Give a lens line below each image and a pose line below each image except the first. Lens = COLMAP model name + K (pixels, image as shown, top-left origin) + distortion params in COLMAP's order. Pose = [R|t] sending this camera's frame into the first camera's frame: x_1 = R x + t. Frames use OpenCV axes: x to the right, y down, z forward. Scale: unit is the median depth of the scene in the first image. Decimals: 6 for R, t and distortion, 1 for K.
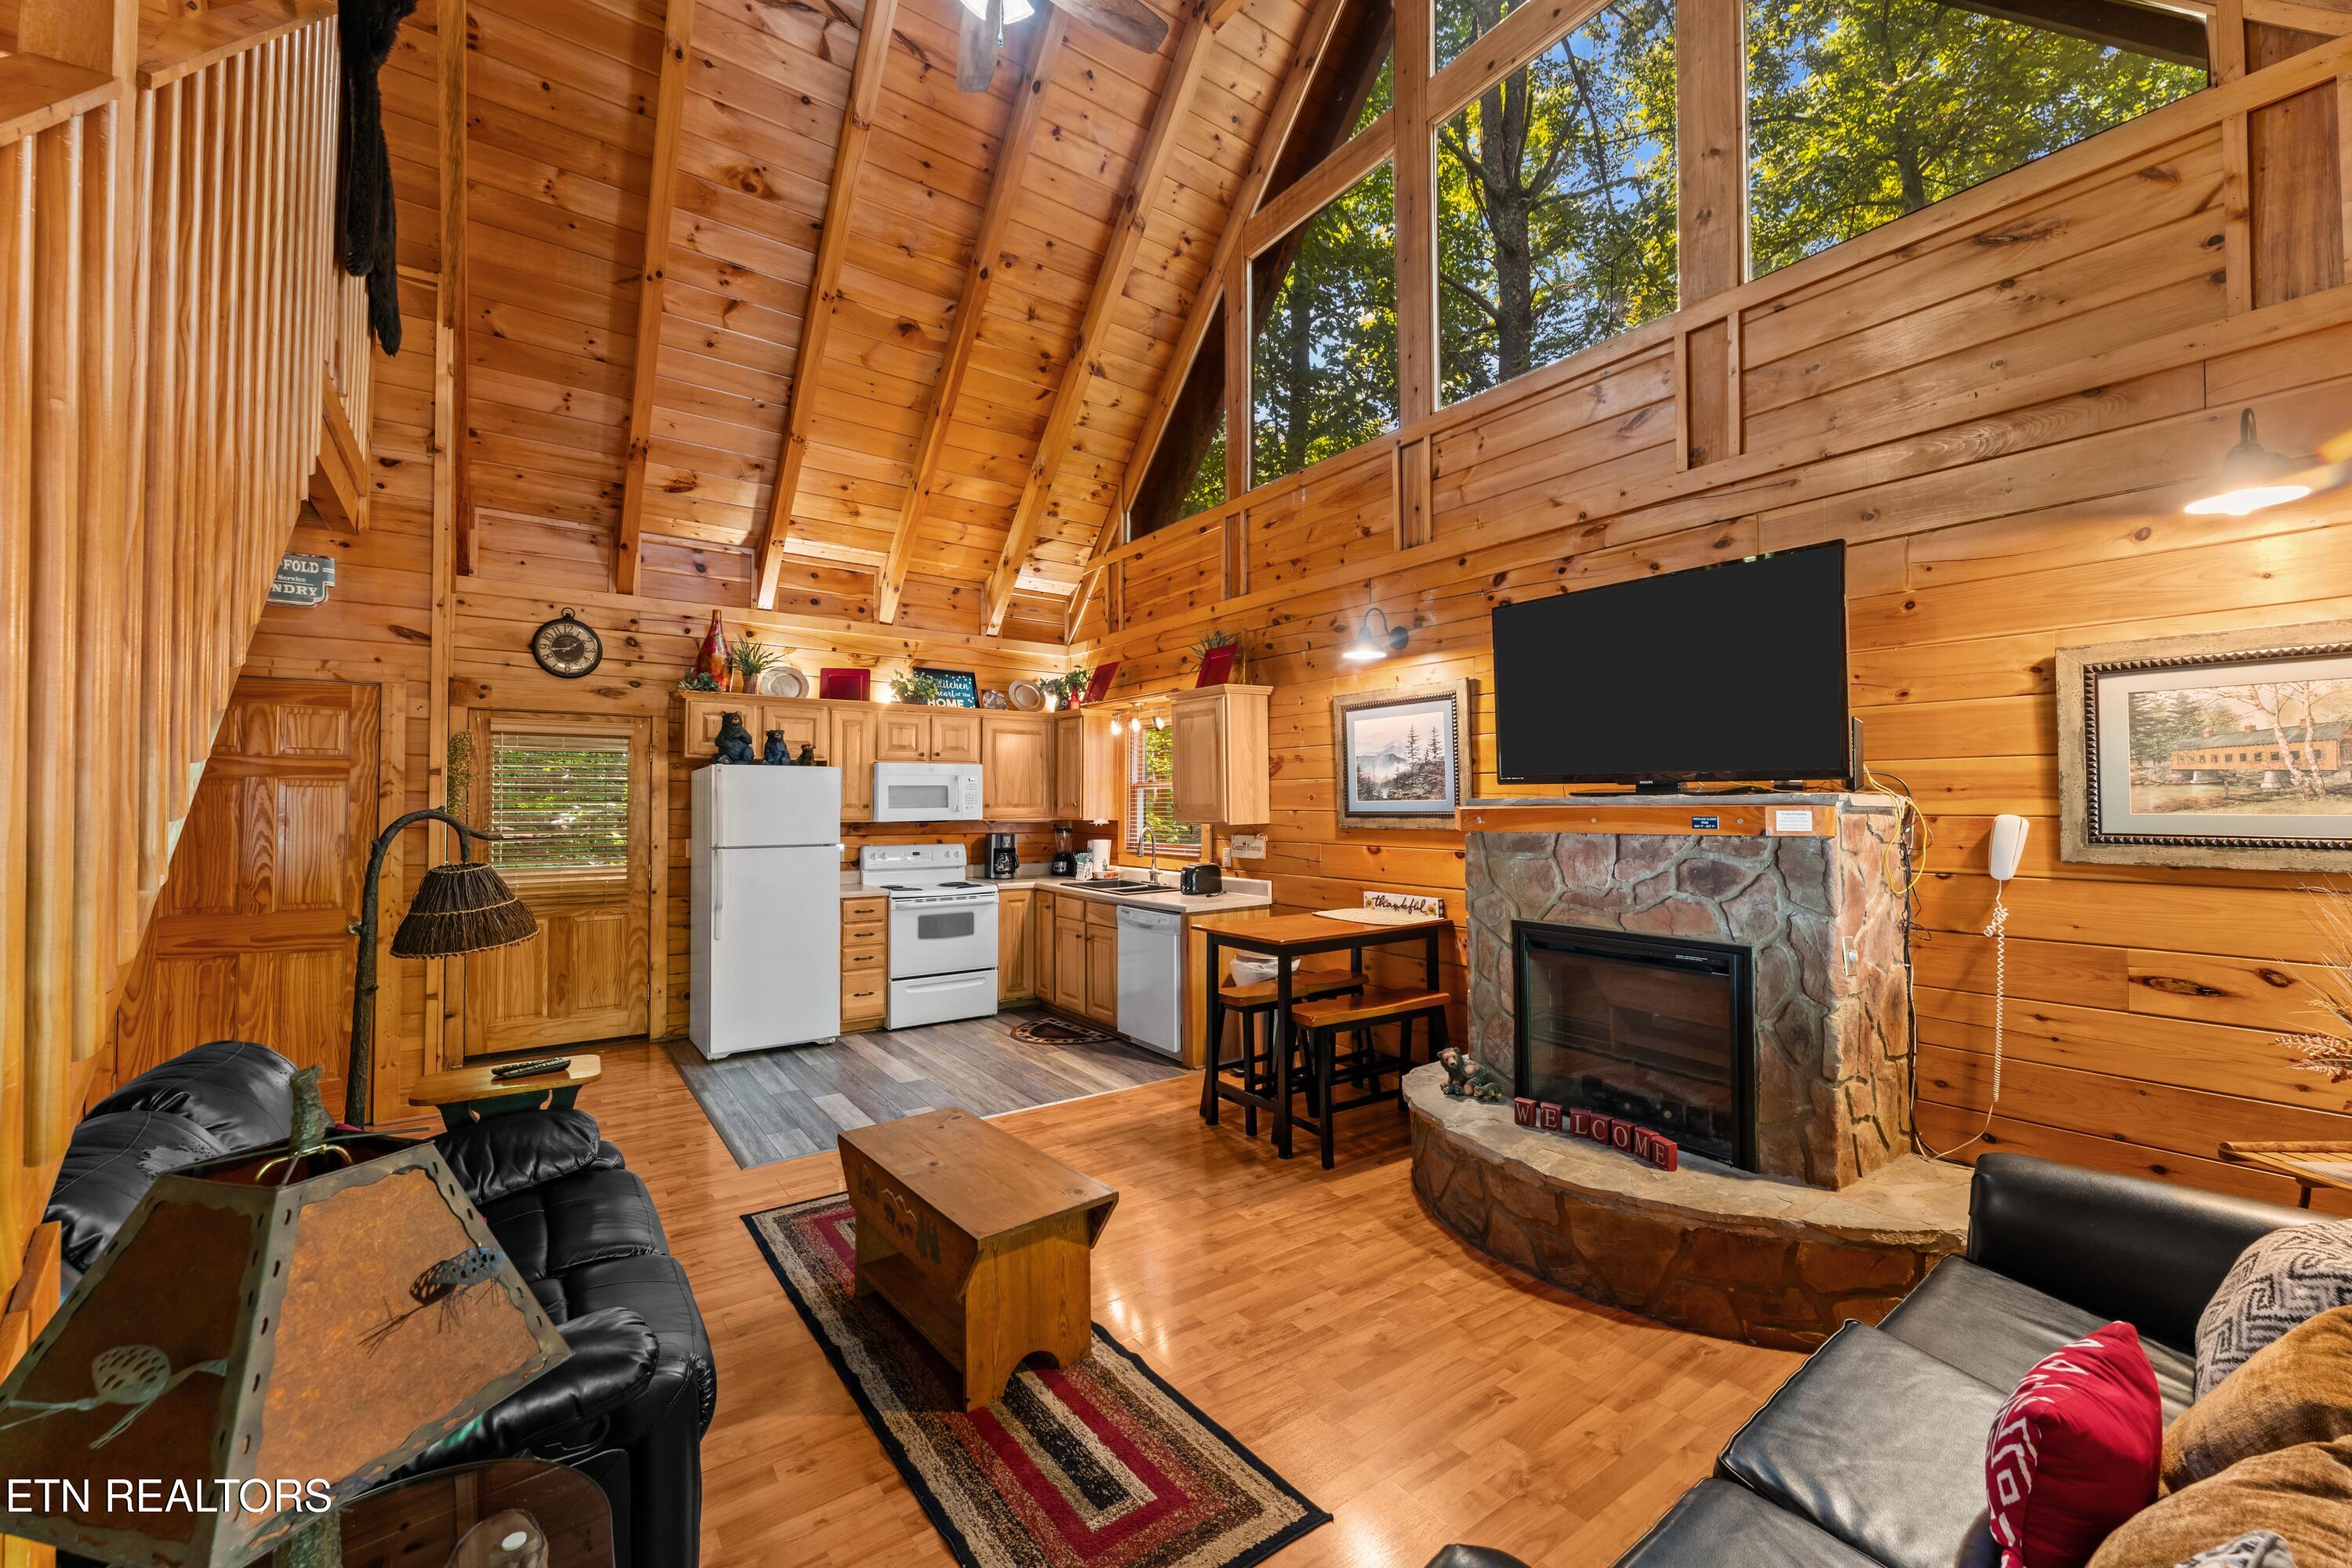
lens RADIAL K [[934.3, 0, 1169.8], [0, 934.3, 784.0], [0, 0, 1]] dist [-0.001436, -0.000220]
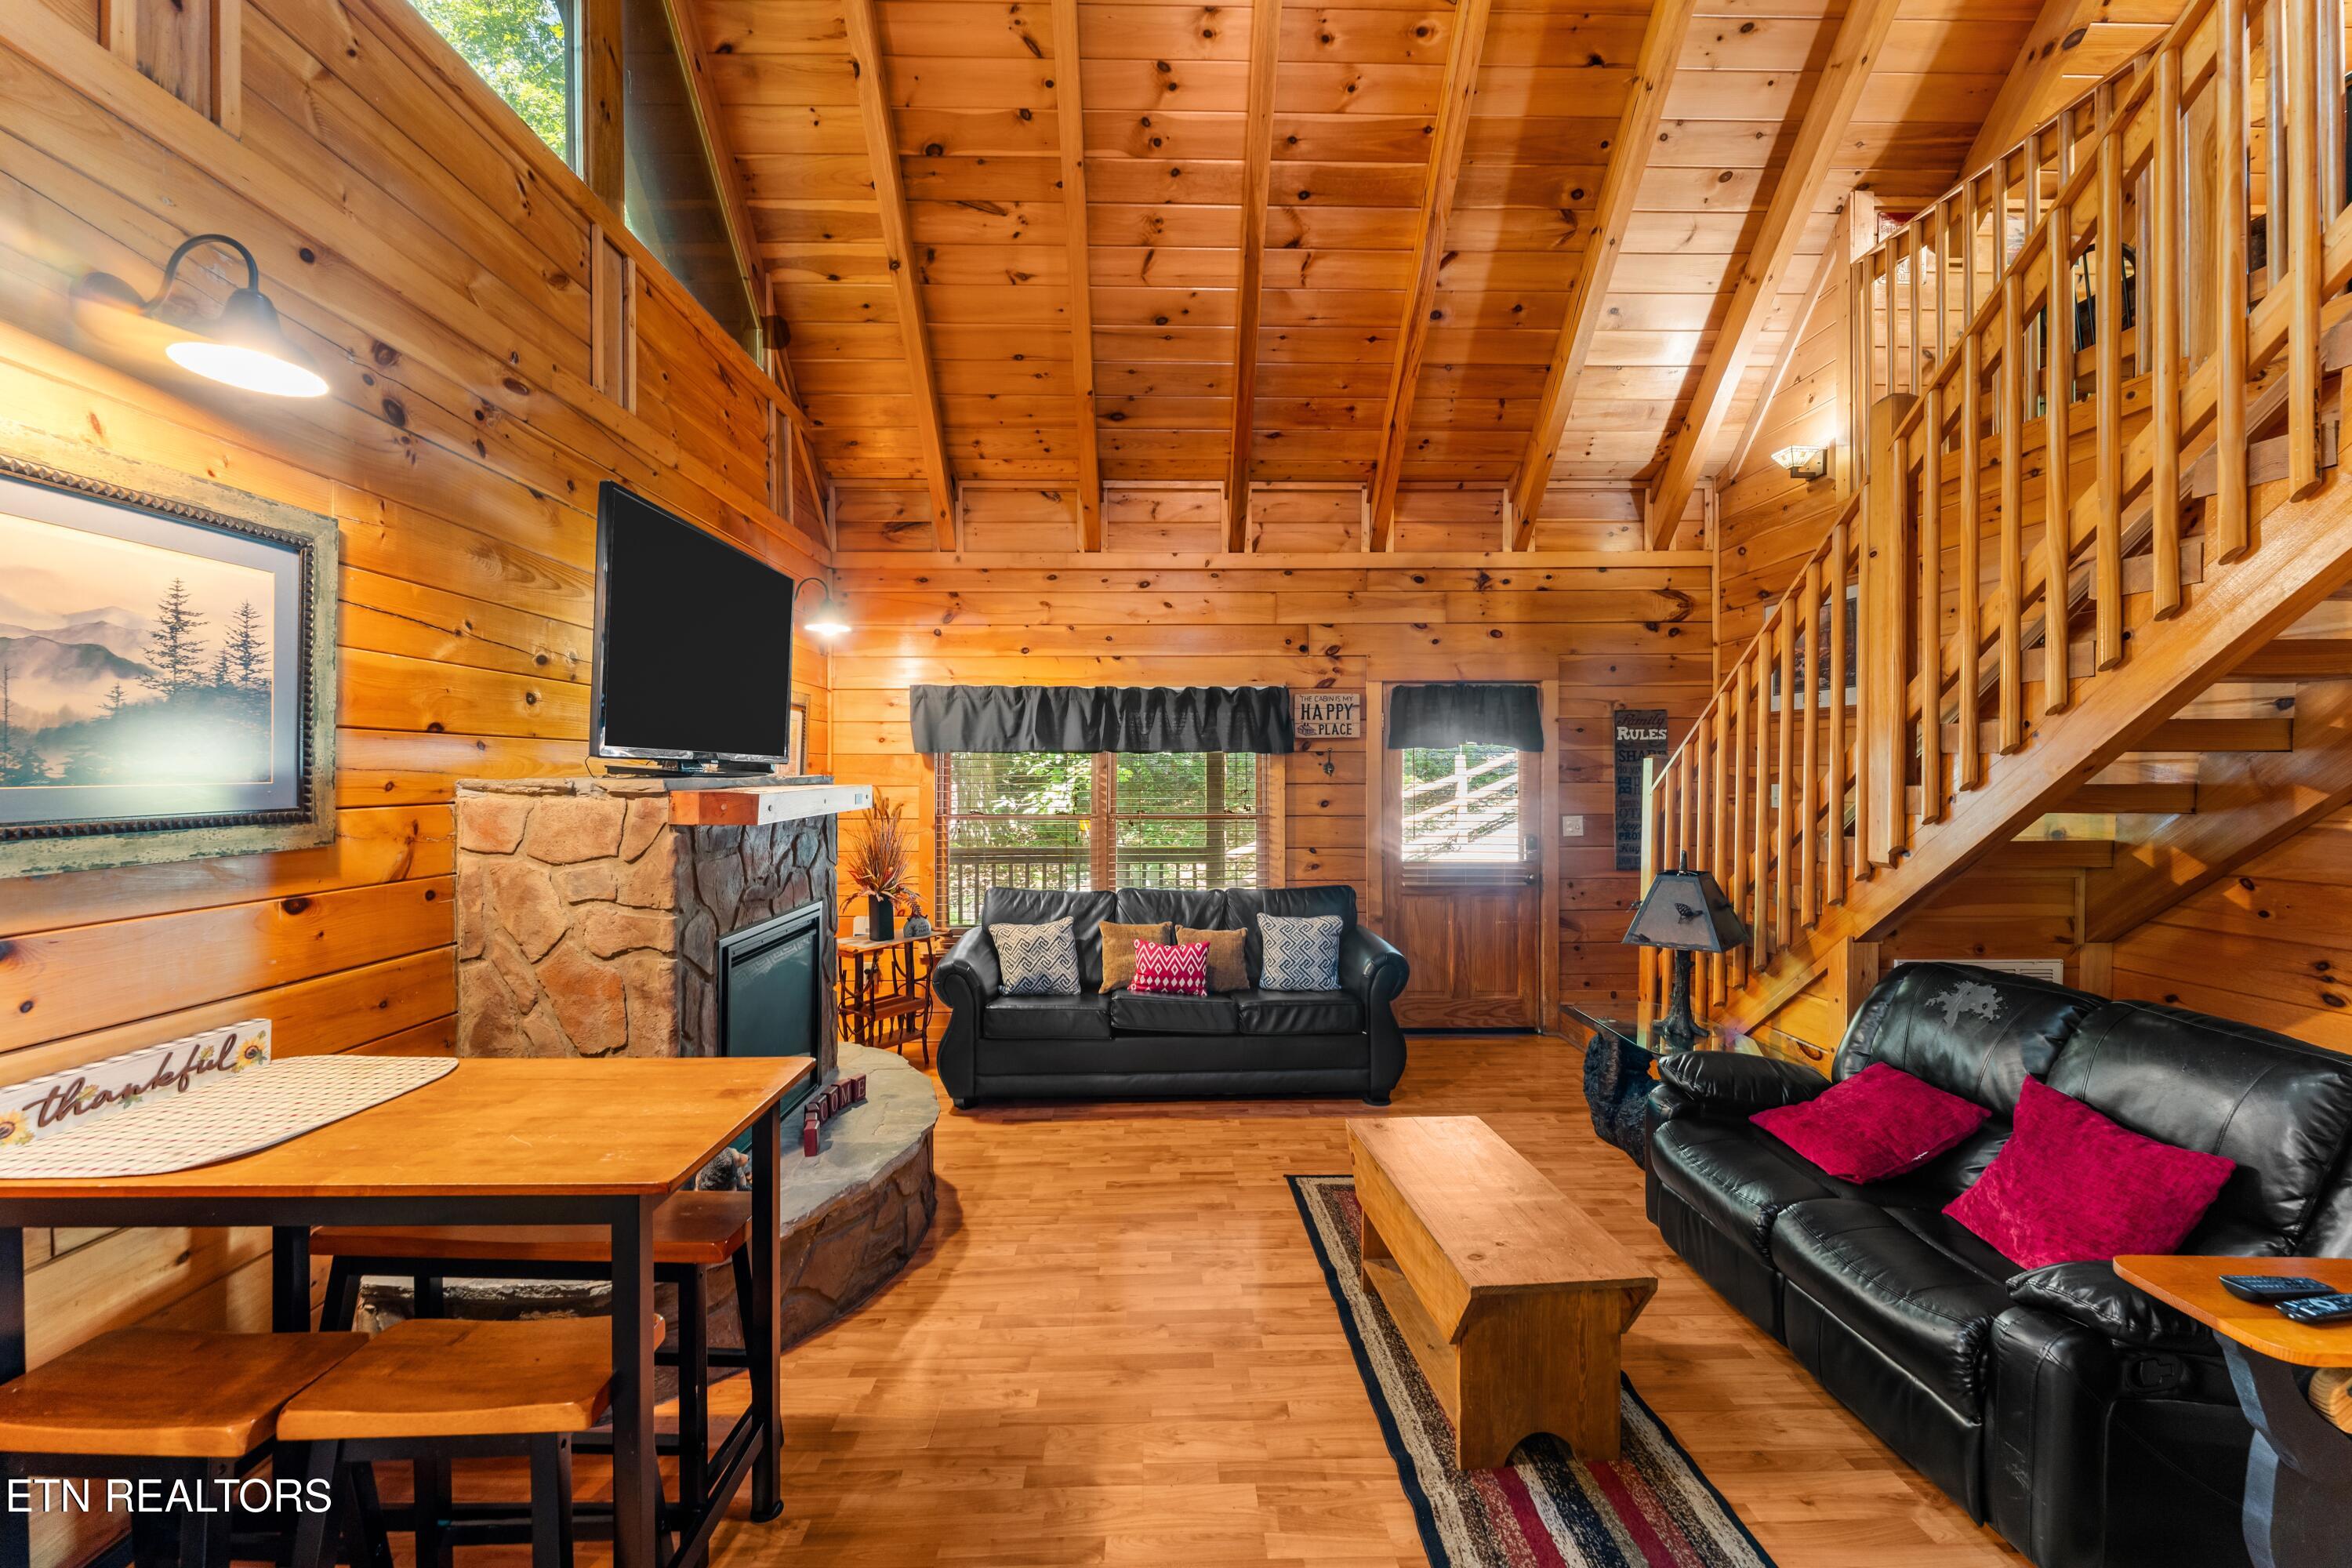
lens RADIAL K [[934.3, 0, 1175.3], [0, 934.3, 779.7], [0, 0, 1]] dist [-0.001436, -0.000220]
pose [[-0.825494, 0.000062, 0.564411, -0.234301], [-0.008979, 0.999872, -0.013242, 0.014364], [-0.564340, -0.015999, -0.825388, 0.915338]]
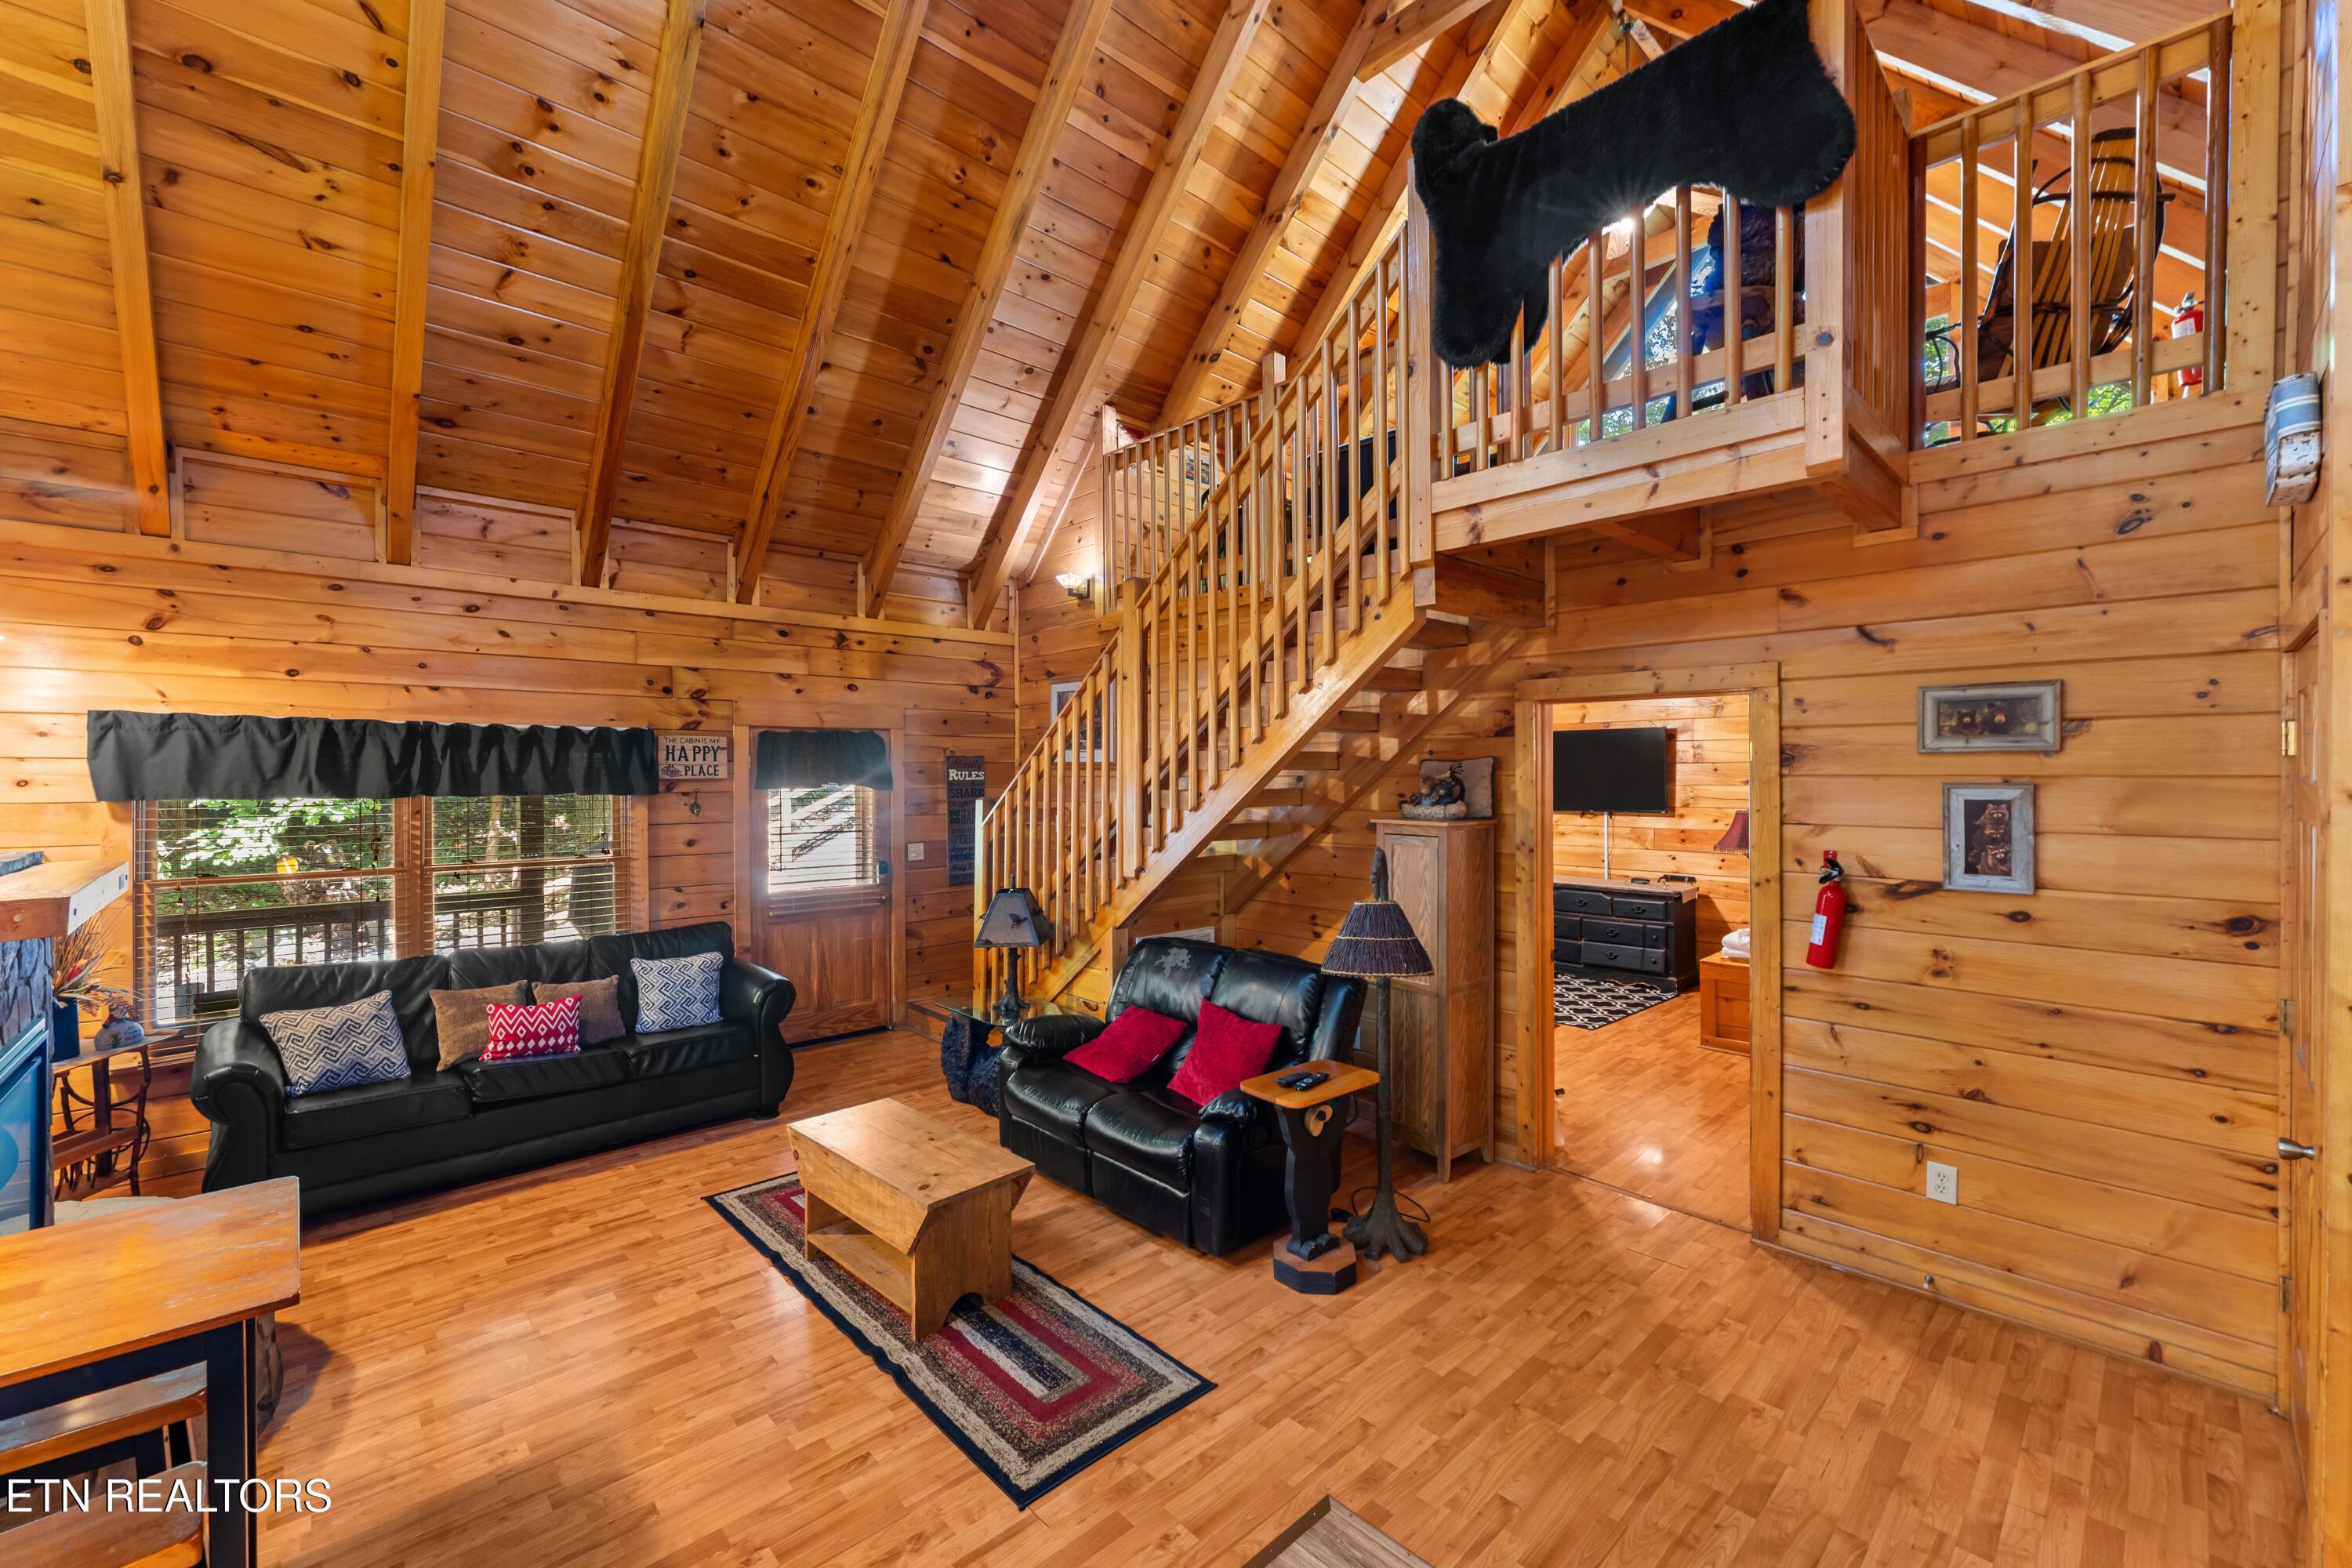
lens RADIAL K [[934.3, 0, 1164.3], [0, 934.3, 780.4], [0, 0, 1]] dist [-0.001436, -0.000220]
pose [[-0.992984, 0.006145, -0.118087, -0.198105], [0.008352, 0.999799, -0.018199, -0.019737], [0.117951, -0.019058, -0.992836, 1.078303]]
